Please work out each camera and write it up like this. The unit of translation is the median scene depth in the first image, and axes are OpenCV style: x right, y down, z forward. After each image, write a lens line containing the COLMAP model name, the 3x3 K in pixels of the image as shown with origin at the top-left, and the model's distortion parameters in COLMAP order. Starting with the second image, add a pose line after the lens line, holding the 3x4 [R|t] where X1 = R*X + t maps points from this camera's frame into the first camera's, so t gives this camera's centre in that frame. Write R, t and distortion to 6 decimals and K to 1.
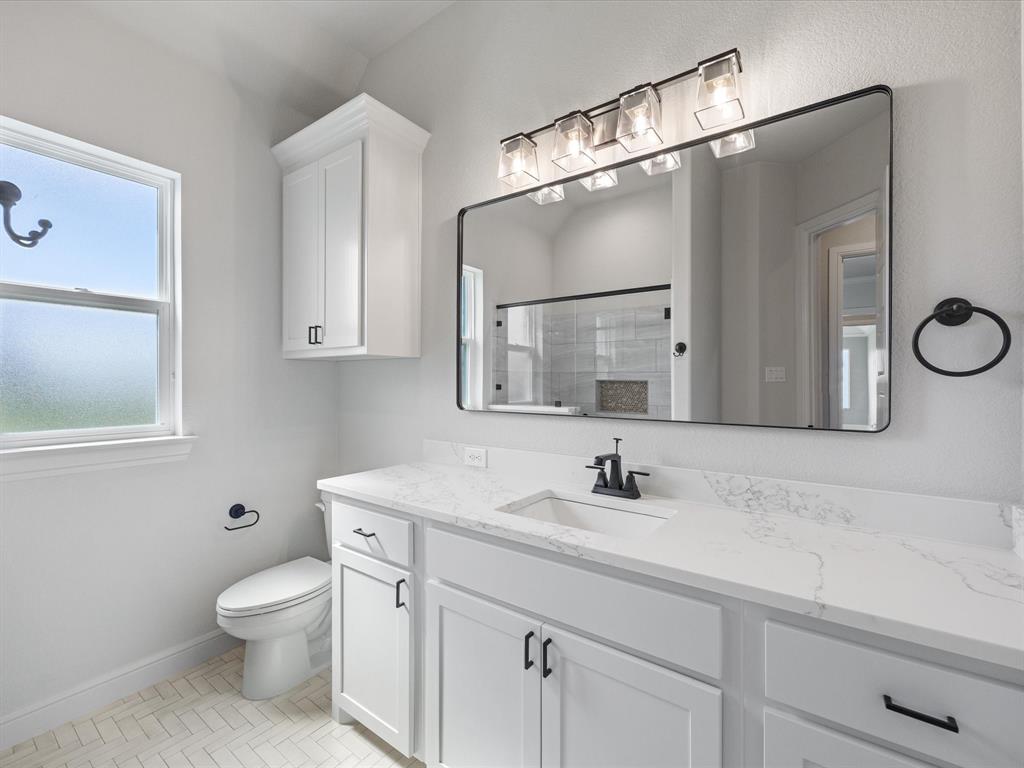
lens RADIAL K [[443.5, 0, 514.3], [0, 443.5, 383.6], [0, 0, 1]] dist [-0.005085, -0.000417]
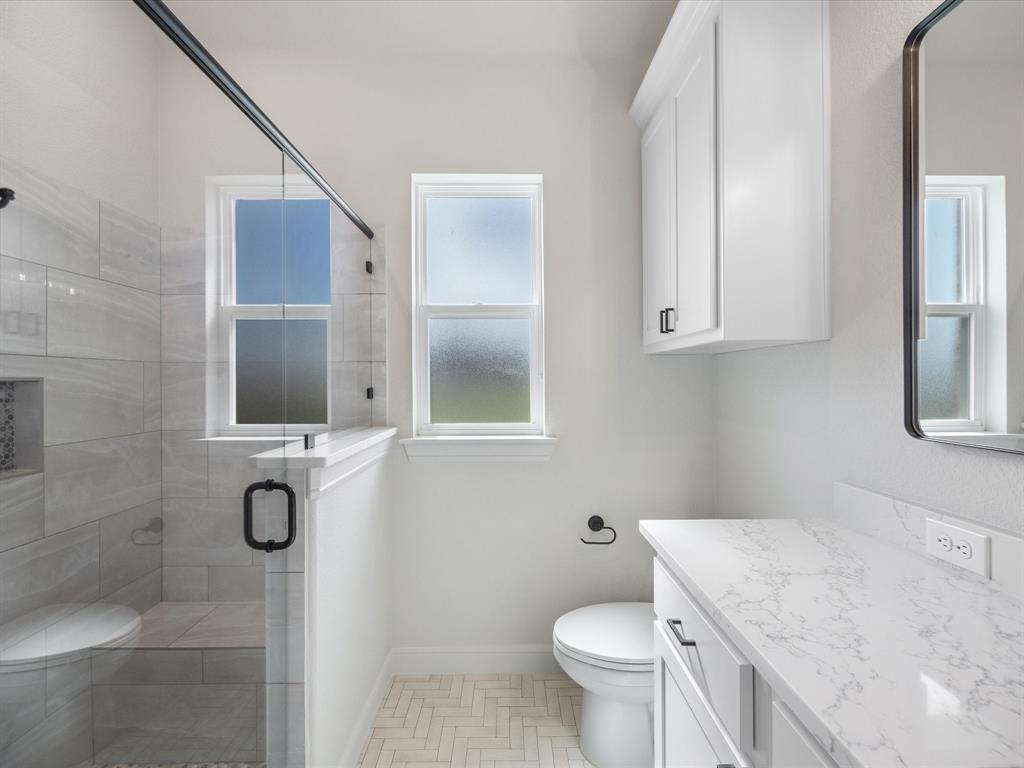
lens RADIAL K [[443.5, 0, 508.0], [0, 443.5, 381.7], [0, 0, 1]] dist [-0.005085, -0.000417]
pose [[0.589396, -0.005220, -0.807827, 0.008497], [0.004850, 0.999984, -0.002923, -0.003537], [0.807830, -0.002195, 0.589412, 0.341989]]
